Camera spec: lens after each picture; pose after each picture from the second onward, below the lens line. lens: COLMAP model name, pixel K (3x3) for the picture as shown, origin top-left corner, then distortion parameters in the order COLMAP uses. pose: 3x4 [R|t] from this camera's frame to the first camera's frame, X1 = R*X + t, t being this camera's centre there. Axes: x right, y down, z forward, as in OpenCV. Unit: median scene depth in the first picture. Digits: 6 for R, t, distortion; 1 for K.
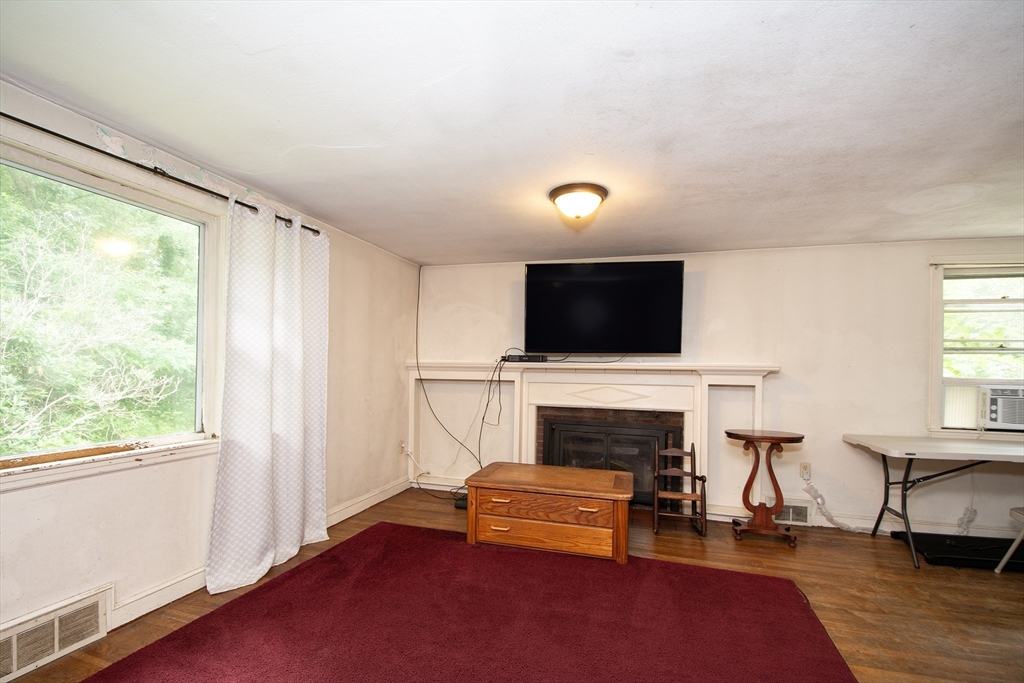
lens RADIAL K [[470.0, 0, 508.6], [0, 470.0, 367.5], [0, 0, 1]] dist [-0.000340, -0.000500]
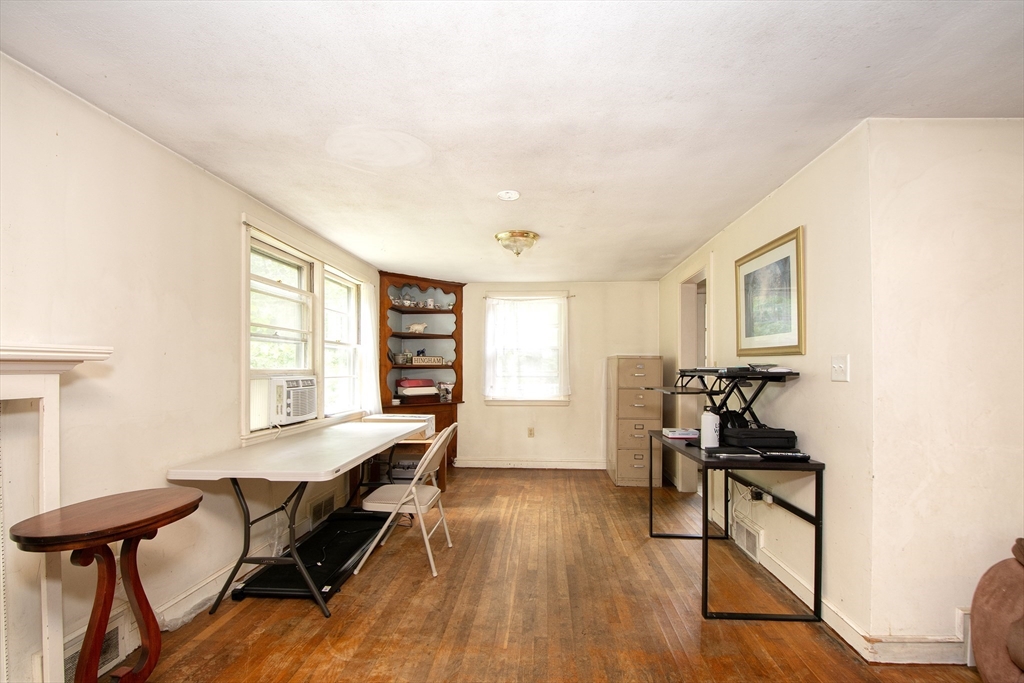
lens RADIAL K [[470.0, 0, 508.6], [0, 470.0, 367.5], [0, 0, 1]] dist [-0.000340, -0.000500]
pose [[-0.231987, -0.014249, 0.972614, 0.049628], [-0.007404, 0.999890, 0.012883, 0.005490], [-0.972691, -0.004212, -0.232067, 0.798580]]
